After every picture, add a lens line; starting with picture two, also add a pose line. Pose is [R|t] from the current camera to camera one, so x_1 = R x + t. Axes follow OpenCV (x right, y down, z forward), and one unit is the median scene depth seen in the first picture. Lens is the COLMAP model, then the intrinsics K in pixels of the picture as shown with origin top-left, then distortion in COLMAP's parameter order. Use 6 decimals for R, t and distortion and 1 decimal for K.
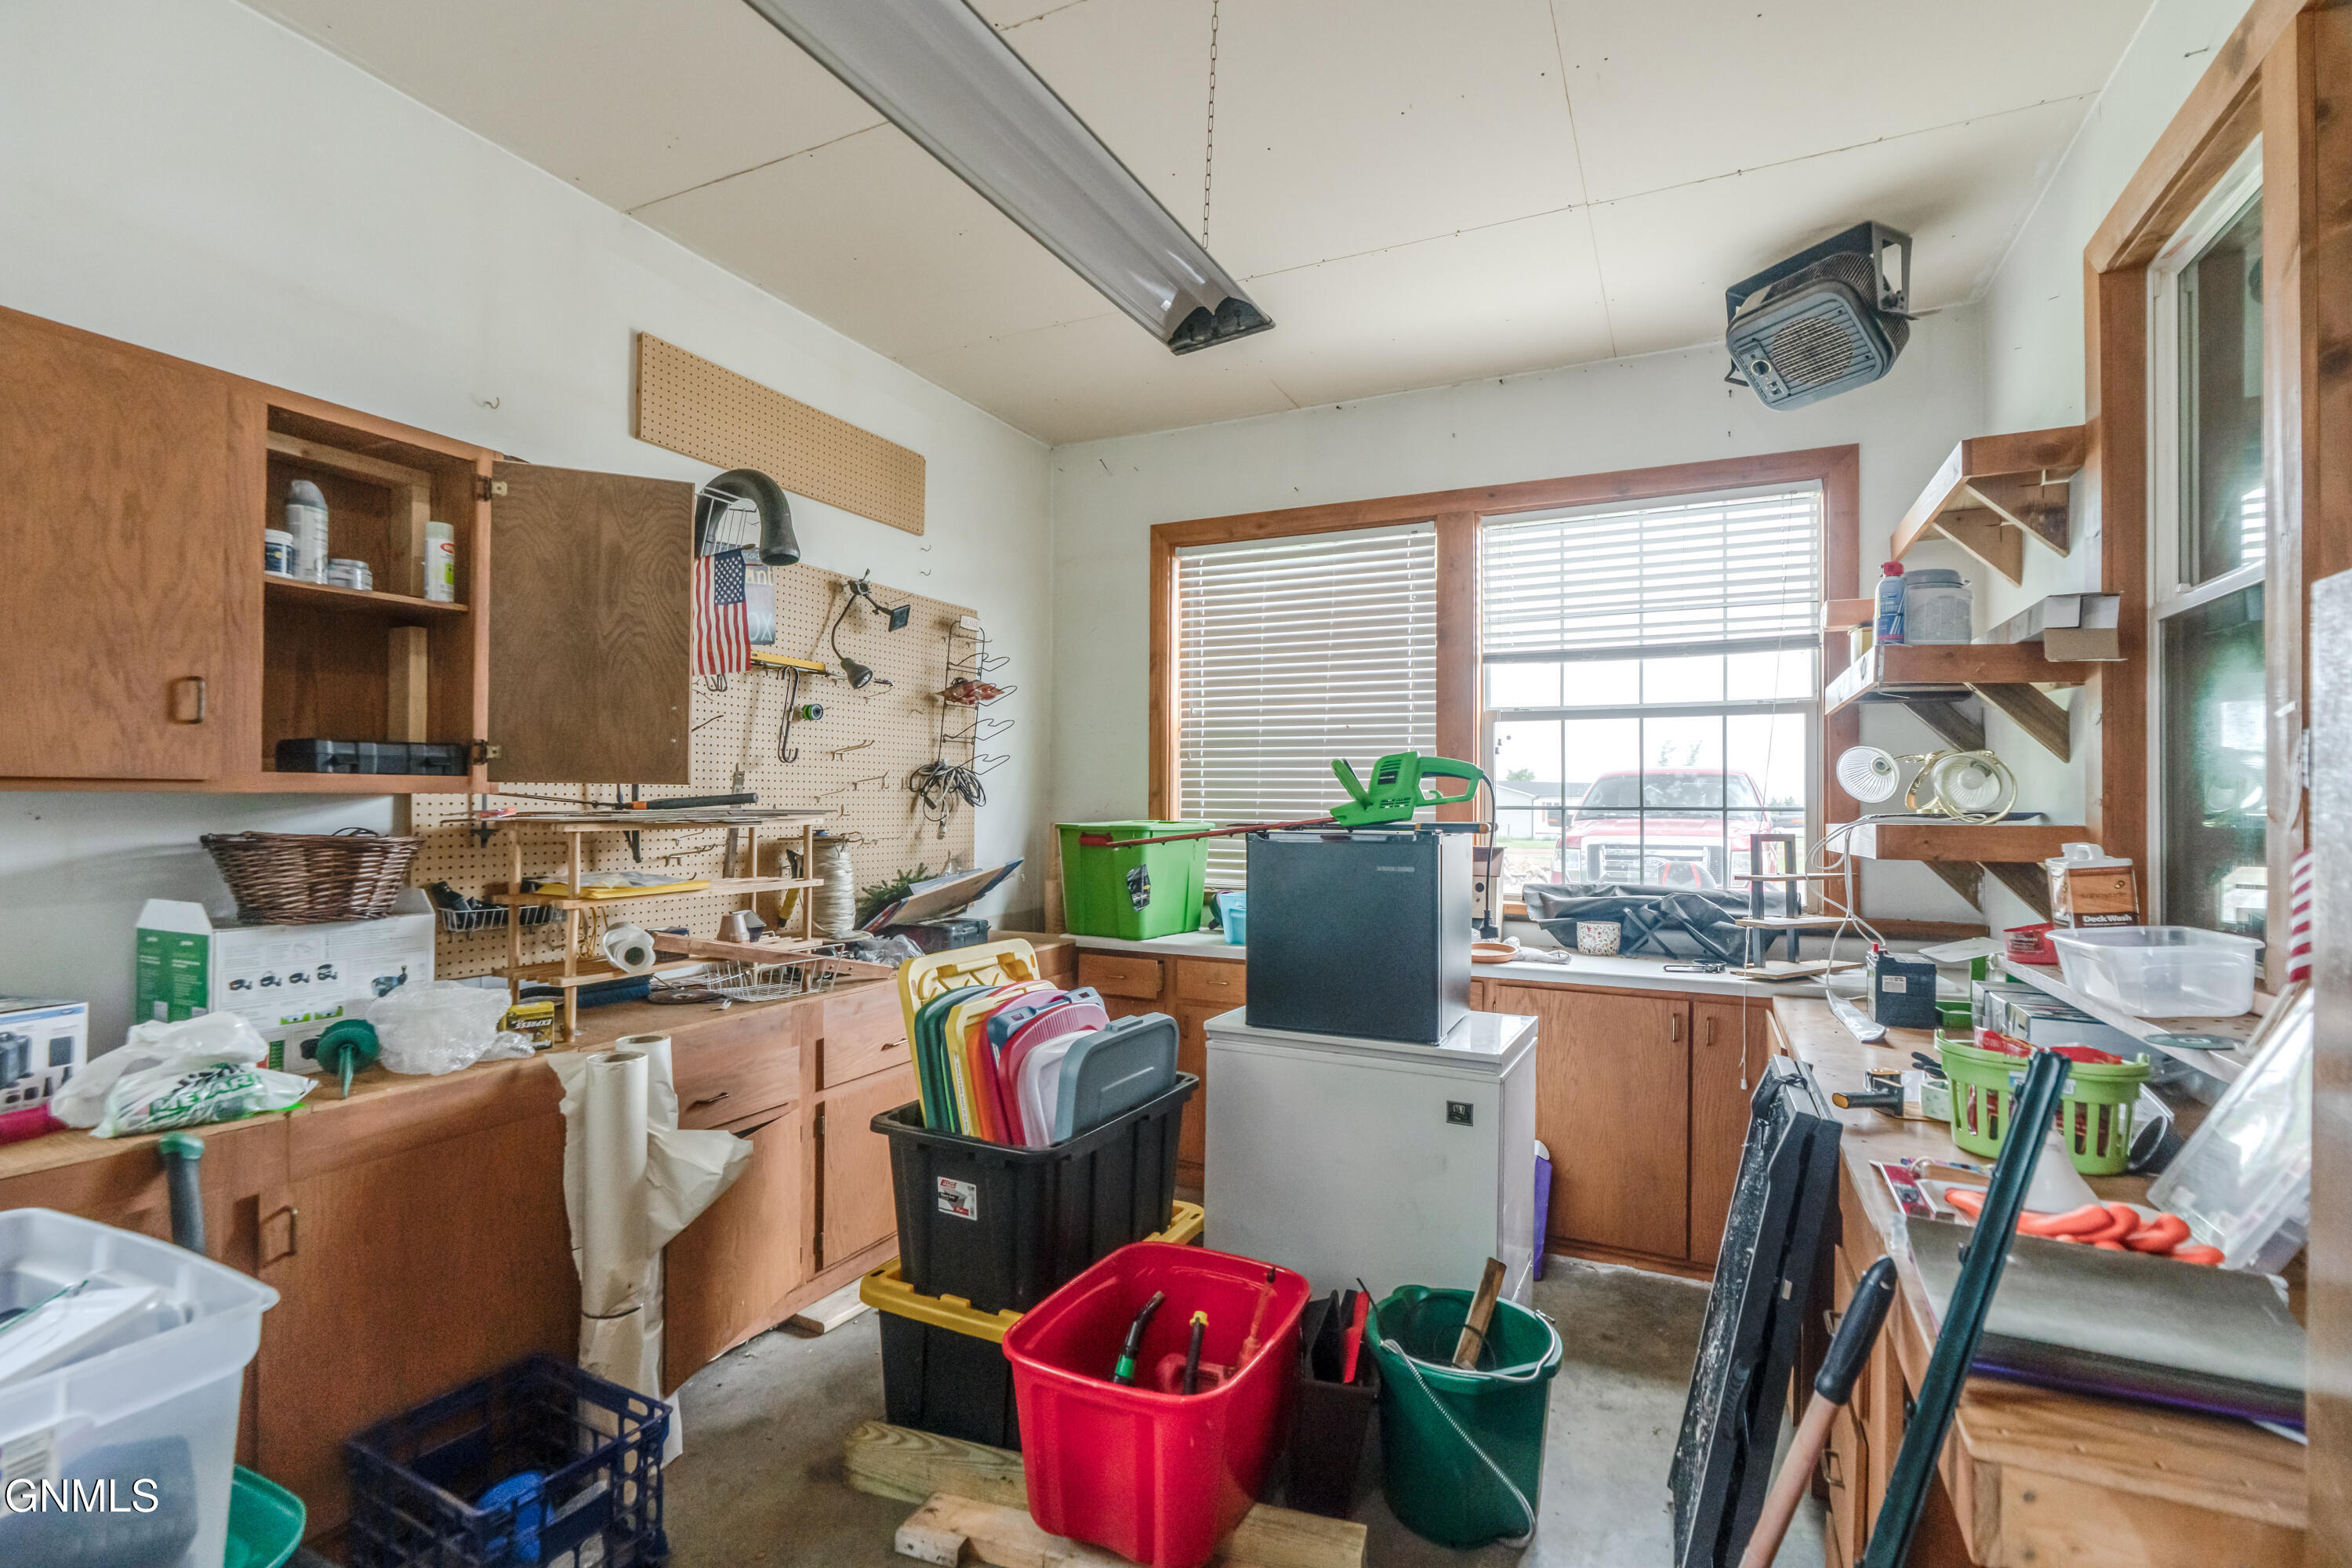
lens RADIAL K [[1080.5, 0, 1176.0], [0, 1080.5, 784.0], [0, 0, 1]] dist [-0.000909, 0.000238]
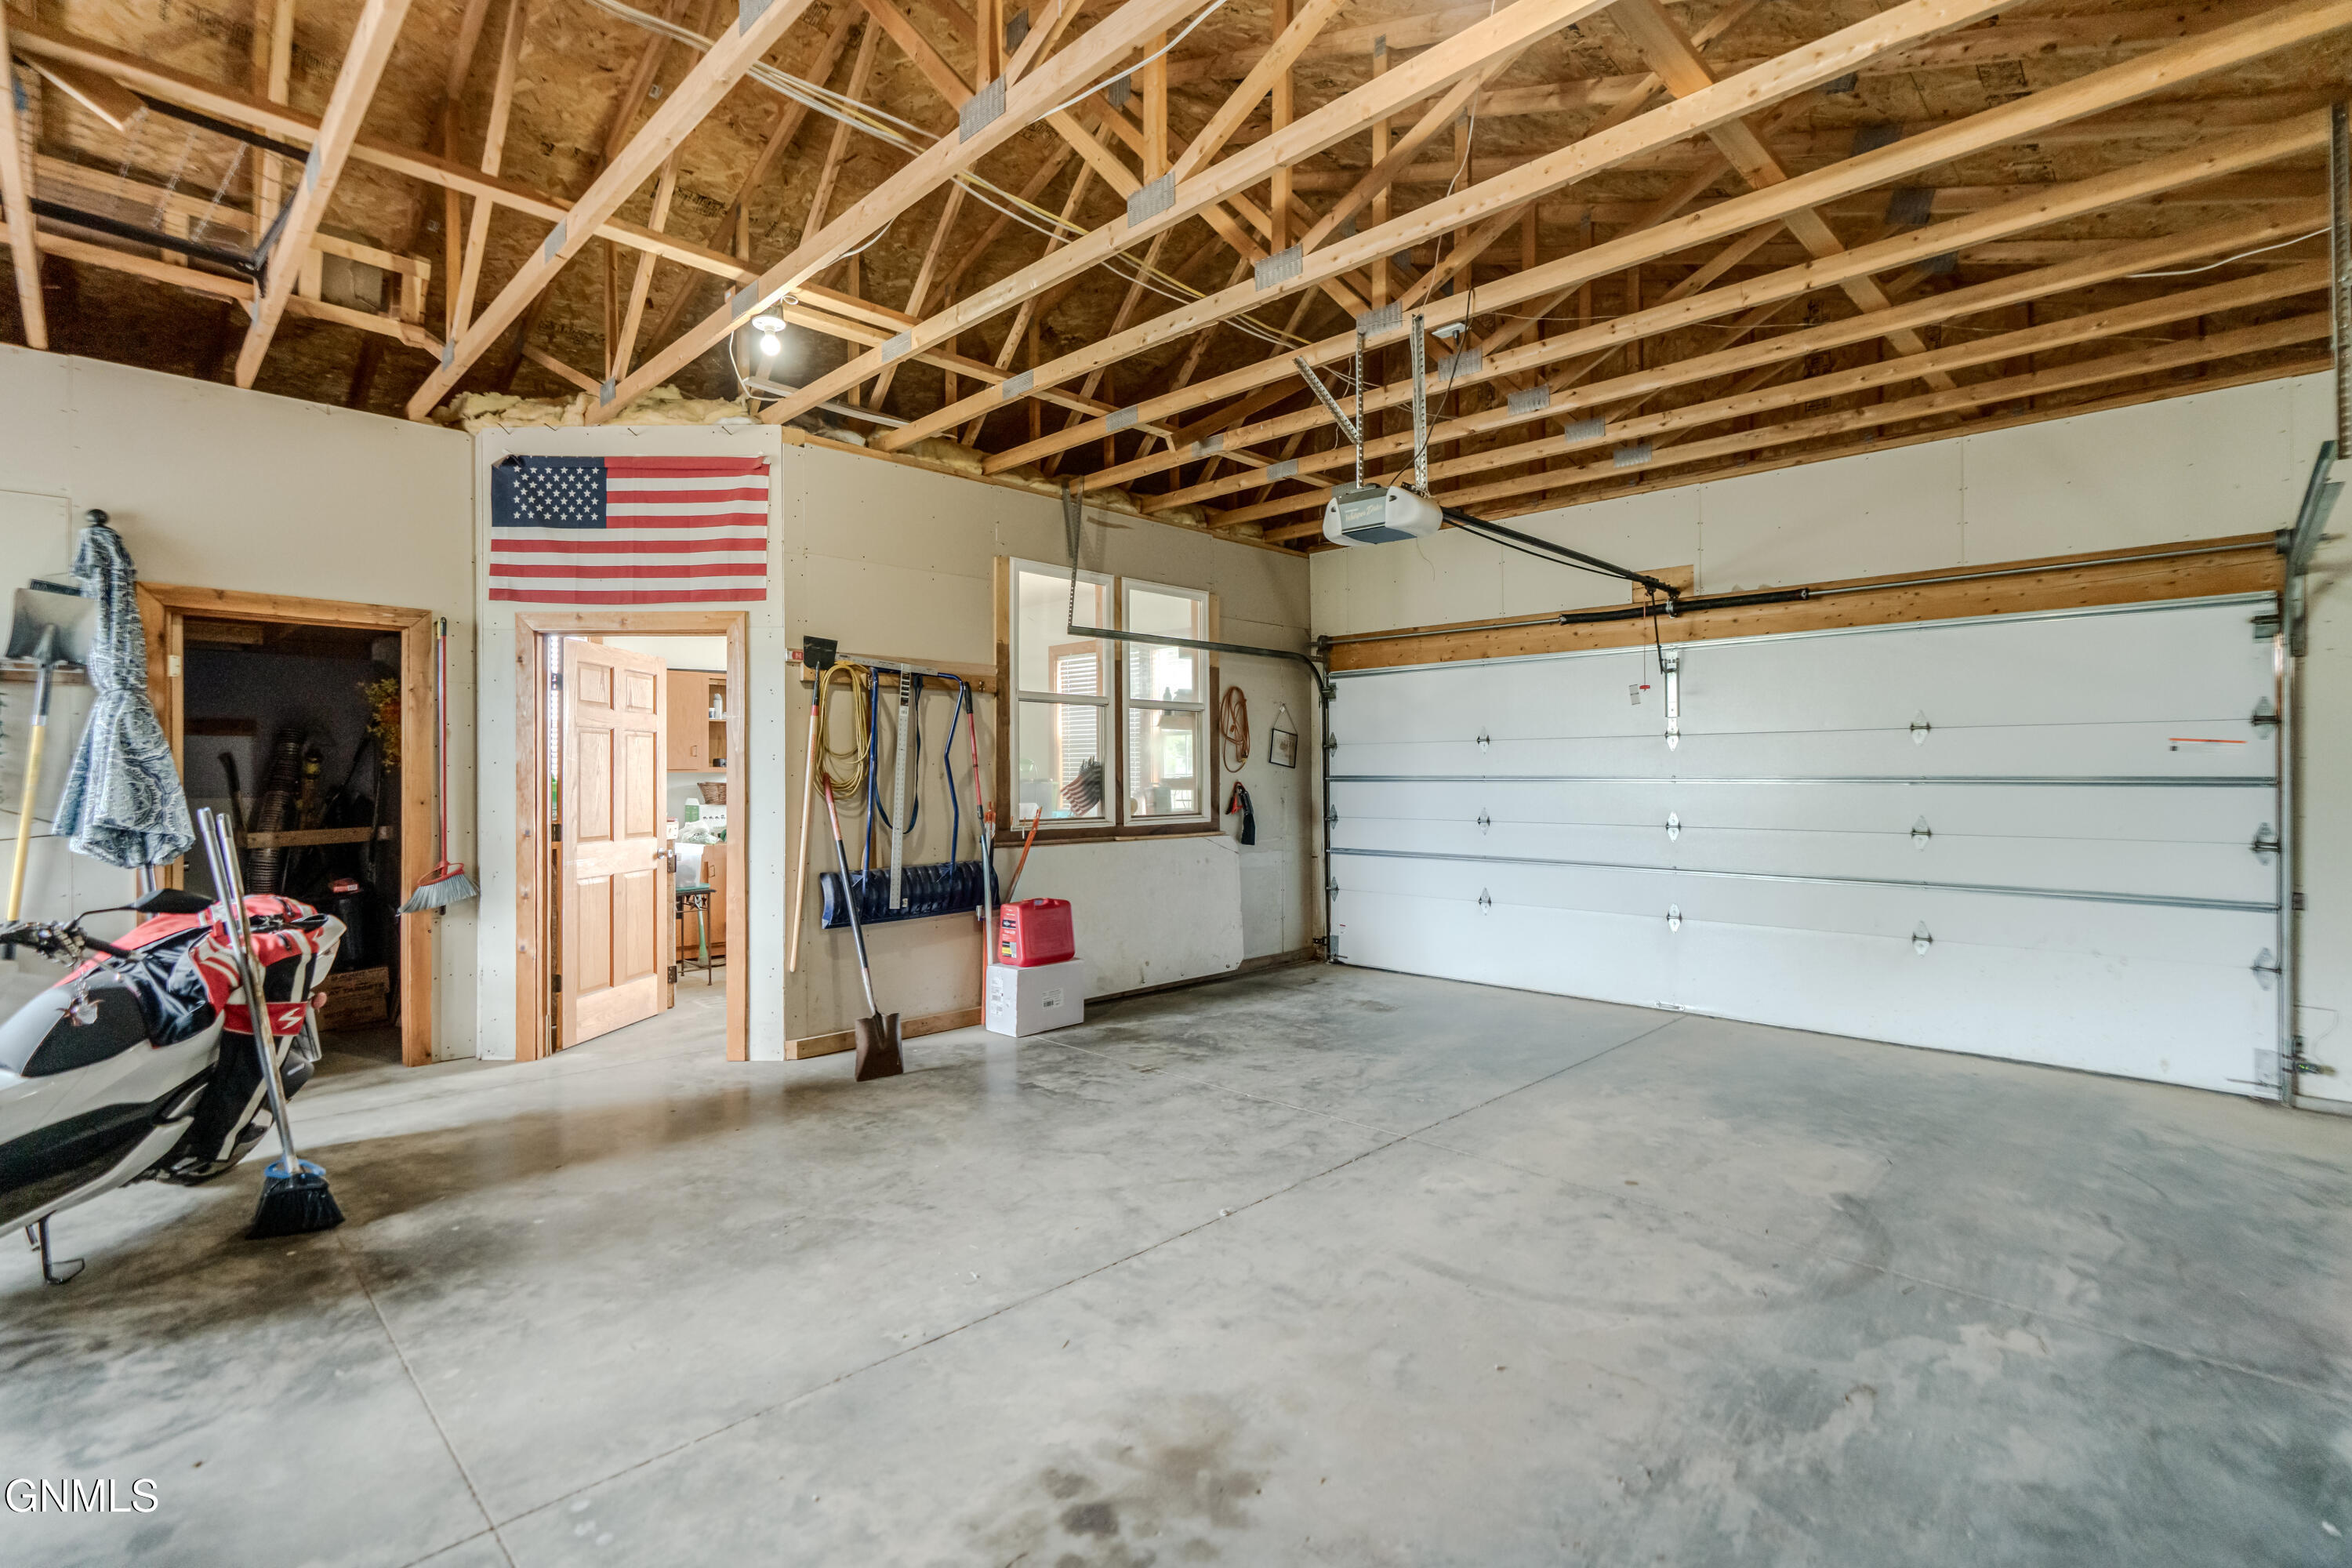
lens RADIAL K [[1048.3, 0, 1176.0], [0, 1048.3, 784.0], [0, 0, 1]] dist [-0.004014, 0.000233]
pose [[0.949270, -0.001981, -0.314455, 1.444510], [0.009428, 0.999710, 0.022162, -0.013412], [0.314320, -0.024002, 0.949014, -1.536210]]
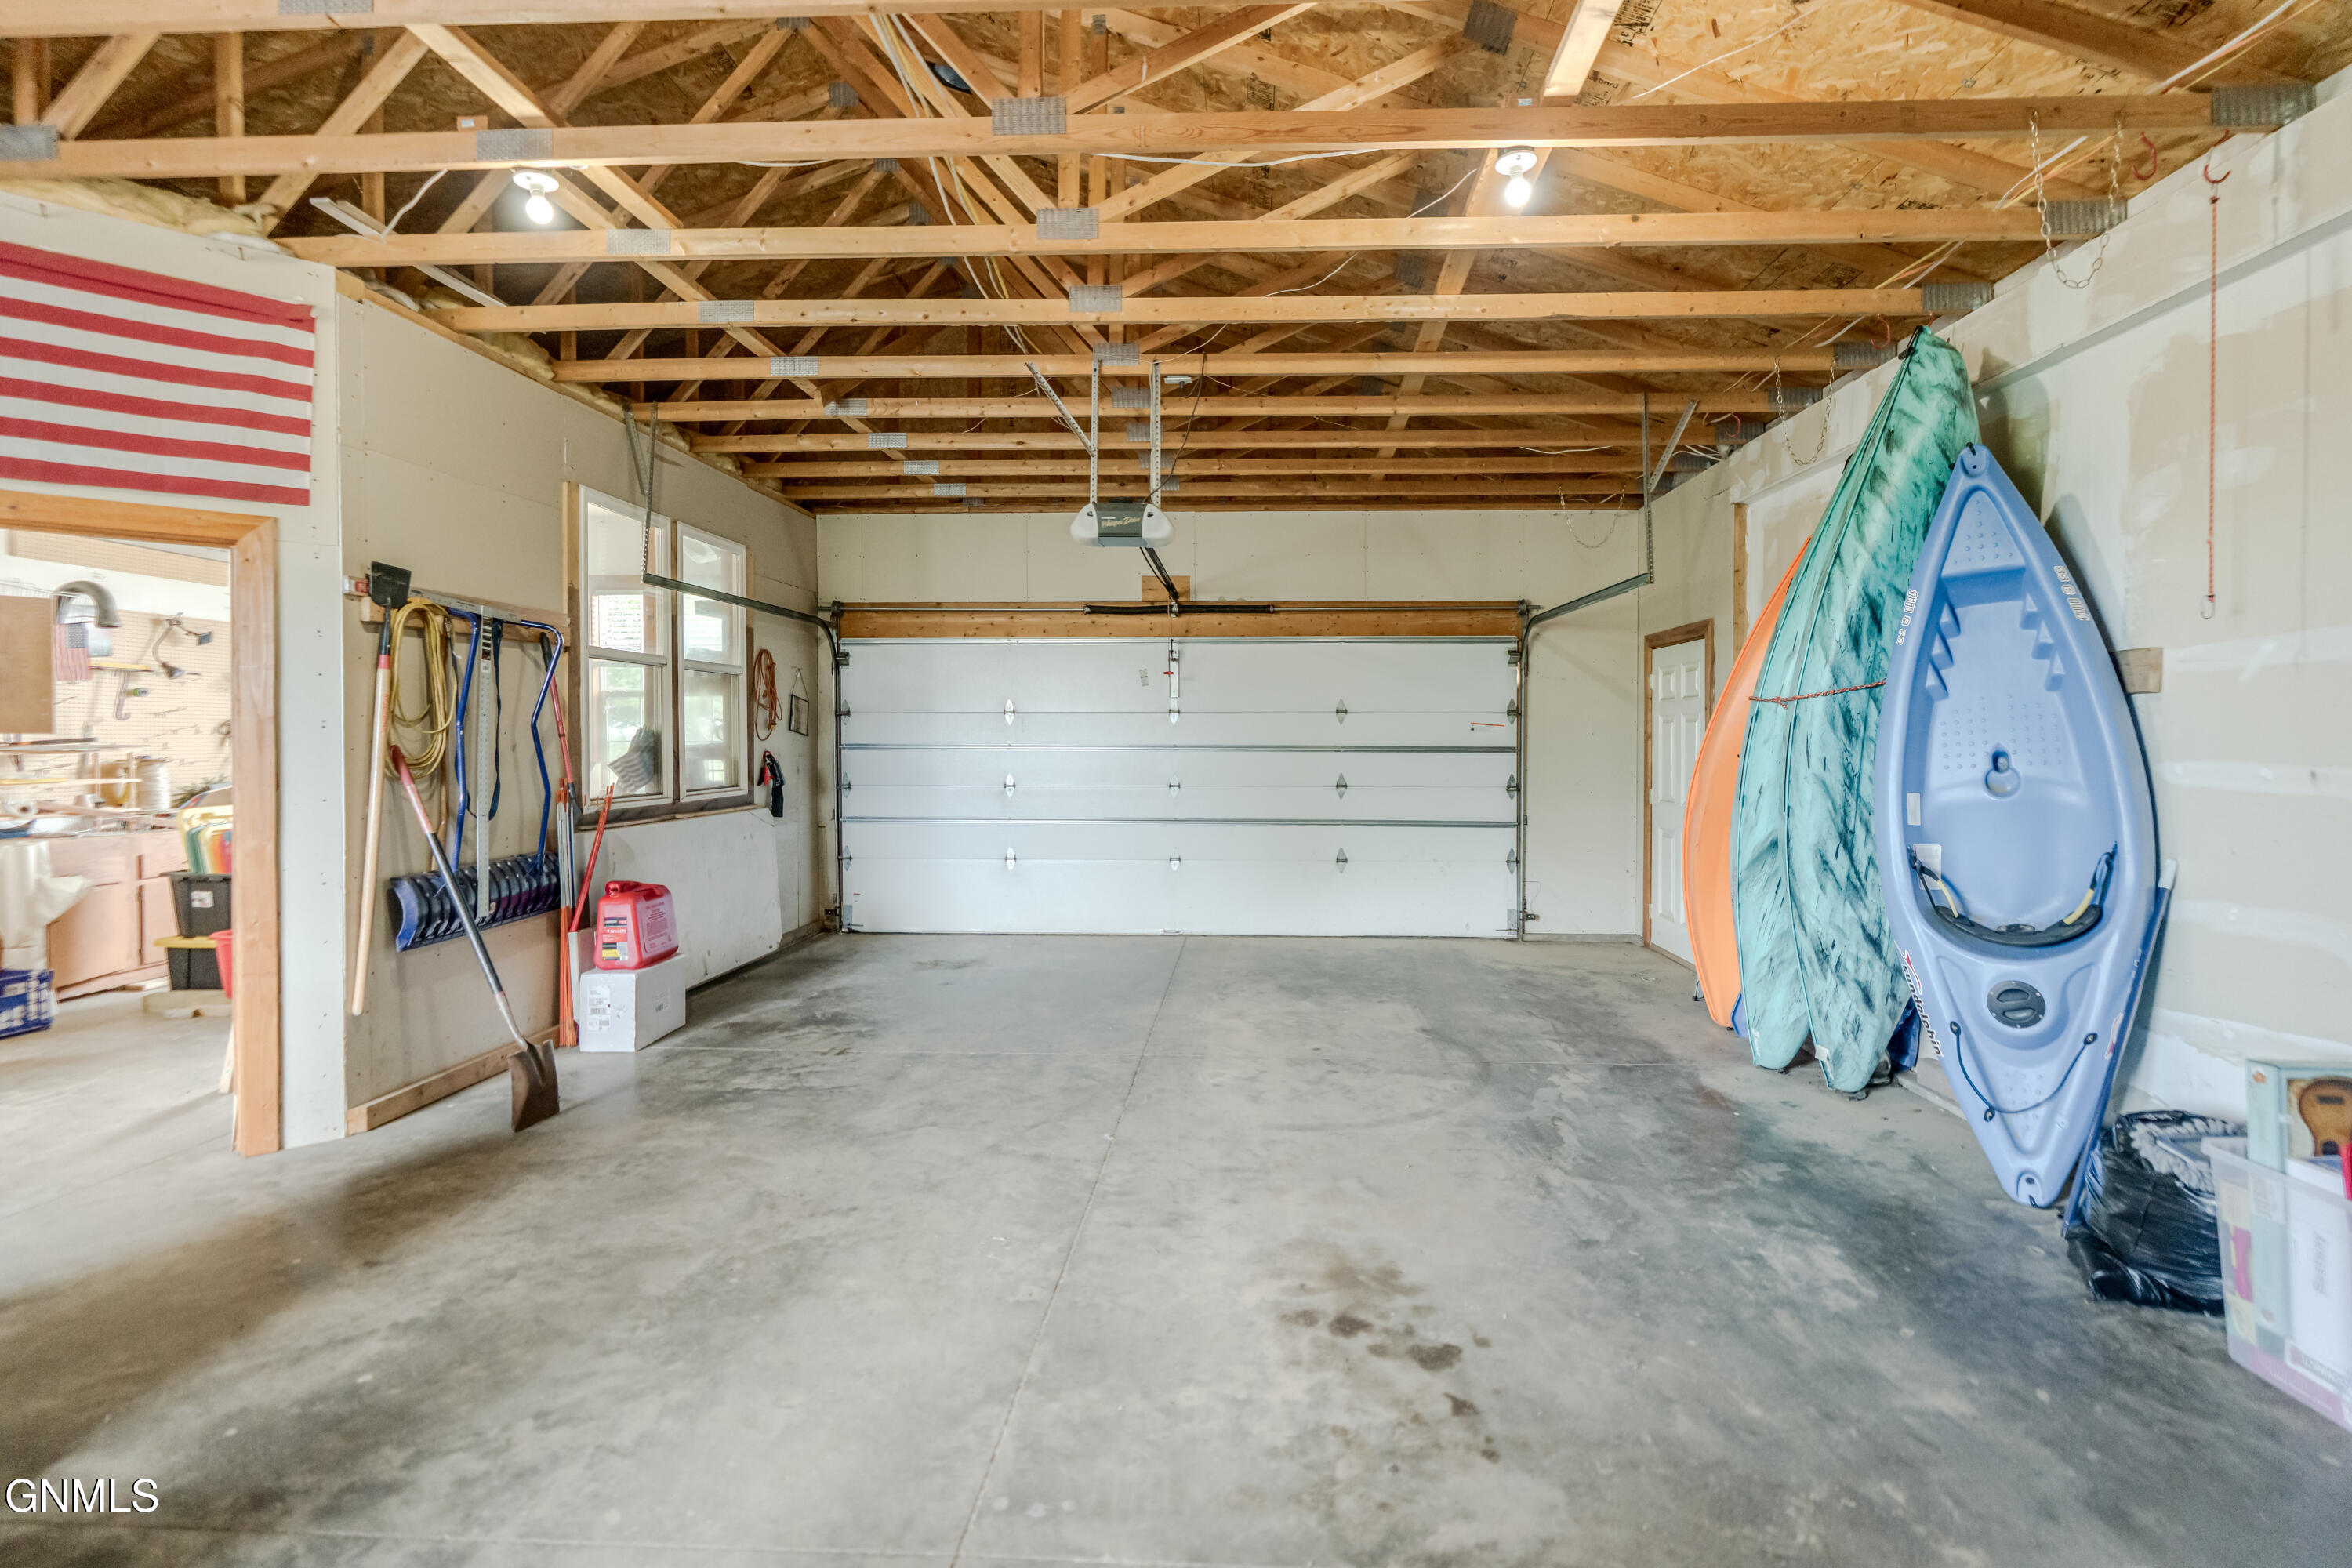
lens RADIAL K [[1067.8, 0, 1189.5], [0, 1067.8, 754.3], [0, 0, 1]] dist [-0.002427, 0.000760]
pose [[0.920617, -0.007703, 0.390392, 0.734836], [-0.005506, 0.999450, 0.032704, -0.036852], [-0.390429, -0.032257, 0.920068, -1.682142]]
